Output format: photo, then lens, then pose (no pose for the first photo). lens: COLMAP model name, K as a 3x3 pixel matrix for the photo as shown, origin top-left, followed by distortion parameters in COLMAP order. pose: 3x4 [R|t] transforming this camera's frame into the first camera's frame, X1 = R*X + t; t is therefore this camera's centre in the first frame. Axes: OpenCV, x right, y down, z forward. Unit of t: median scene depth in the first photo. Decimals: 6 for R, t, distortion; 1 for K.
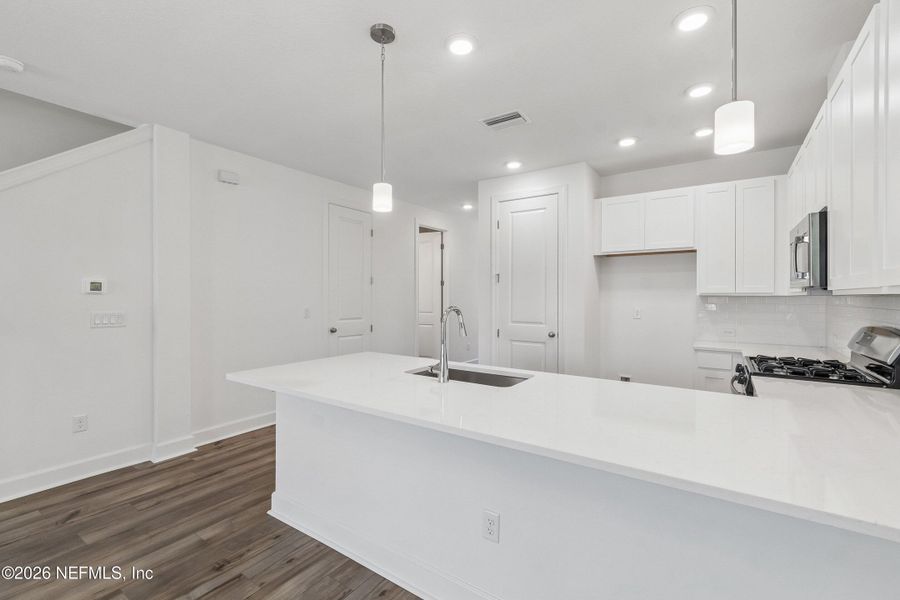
lens RADIAL K [[400.2, 0, 451.4], [0, 400.2, 298.0], [0, 0, 1]] dist [0.002436, 0.000094]
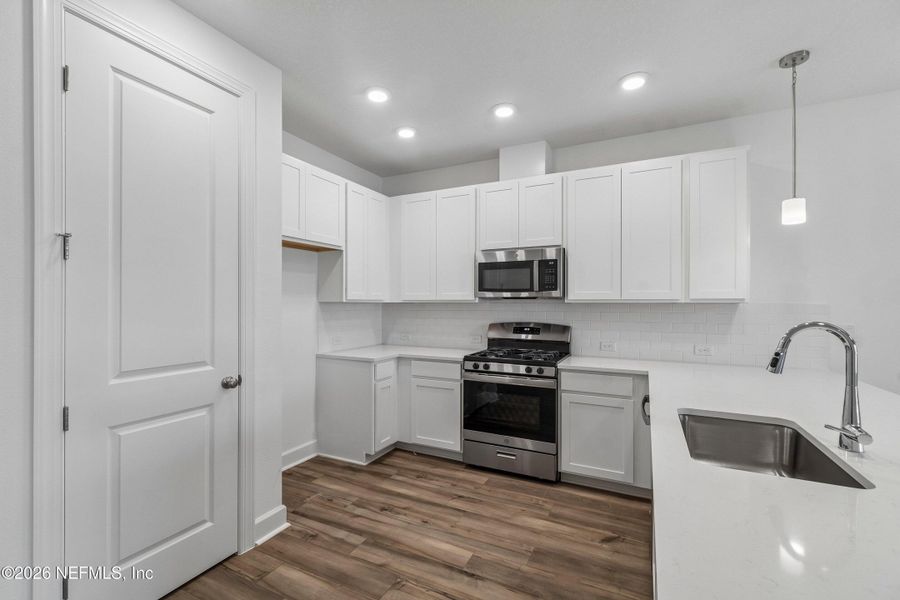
lens RADIAL K [[393.8, 0, 445.0], [0, 393.8, 301.9], [0, 0, 1]] dist [0.000398, 0.000032]
pose [[-0.117707, 0.002721, 0.993045, -0.257136], [0.002591, 0.999994, -0.002433, -0.004341], [-0.993045, 0.002287, -0.117713, 0.821441]]
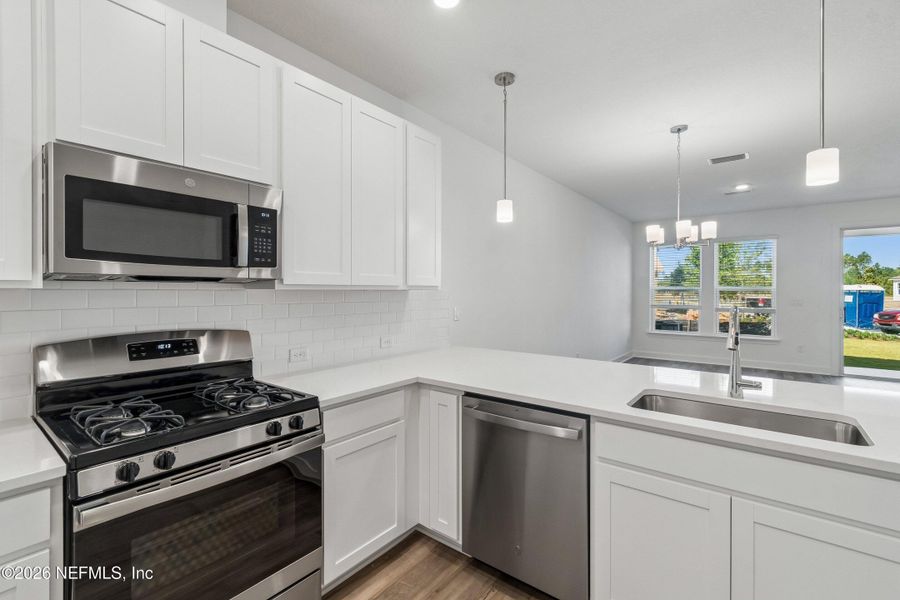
lens RADIAL K [[403.7, 0, 440.1], [0, 403.7, 289.3], [0, 0, 1]] dist [0.001656, -0.000166]
pose [[-0.996865, -0.002754, 0.079077, 0.259848], [-0.002544, 0.999993, 0.002751, -0.005898], [-0.079084, 0.002541, -0.996865, 0.927110]]
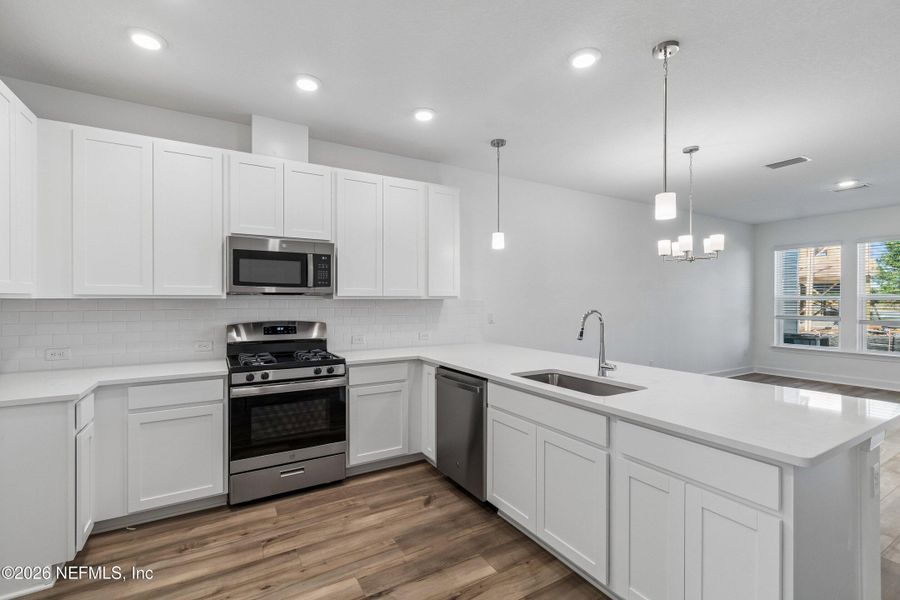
lens RADIAL K [[399.9, 0, 436.4], [0, 399.9, 297.7], [0, 0, 1]] dist [0.001215, 0.000024]
pose [[-0.895758, -0.000101, 0.444543, -0.046050], [0.000289, 1.000000, 0.000811, -0.007087], [-0.444543, 0.000855, -0.895757, 1.102083]]
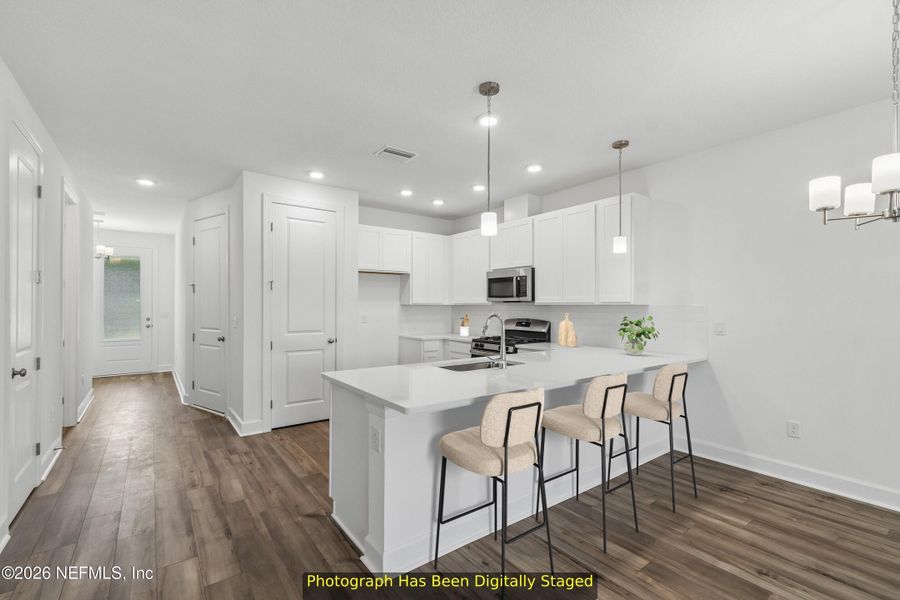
lens RADIAL K [[393.8, 0, 445.0], [0, 393.8, 301.9], [0, 0, 1]] dist [0.000398, 0.000032]
pose [[0.338192, 0.008116, 0.941042, -0.664607], [0.003129, 0.999948, -0.009749, -0.002144], [-0.941072, 0.006241, 0.338149, 0.360909]]
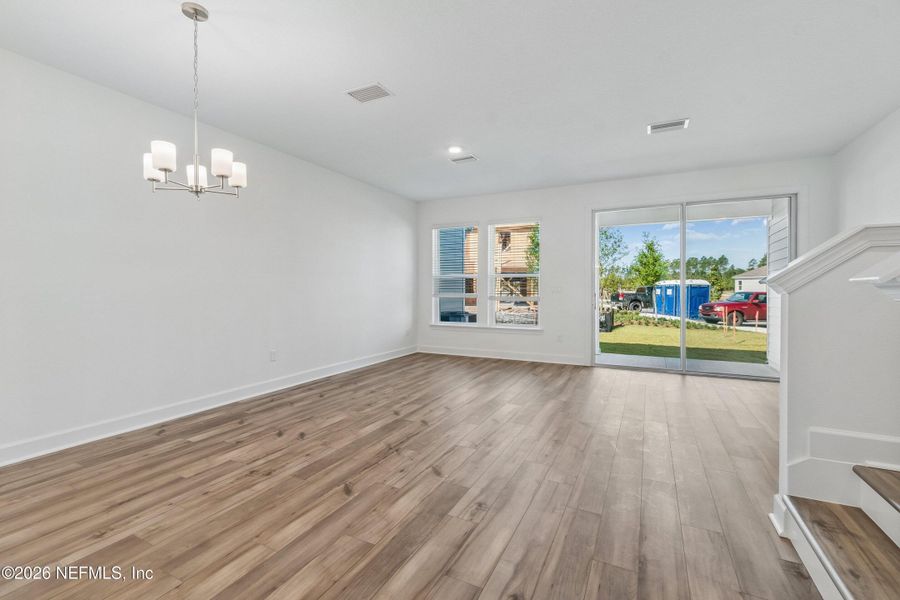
lens RADIAL K [[401.4, 0, 449.2], [0, 401.4, 286.6], [0, 0, 1]] dist [0.011598, -0.000031]
pose [[-0.992175, -0.003920, -0.124792, -0.429504], [-0.003996, 0.999992, 0.000362, 0.038028], [0.124789, 0.000858, -0.992183, 0.649676]]
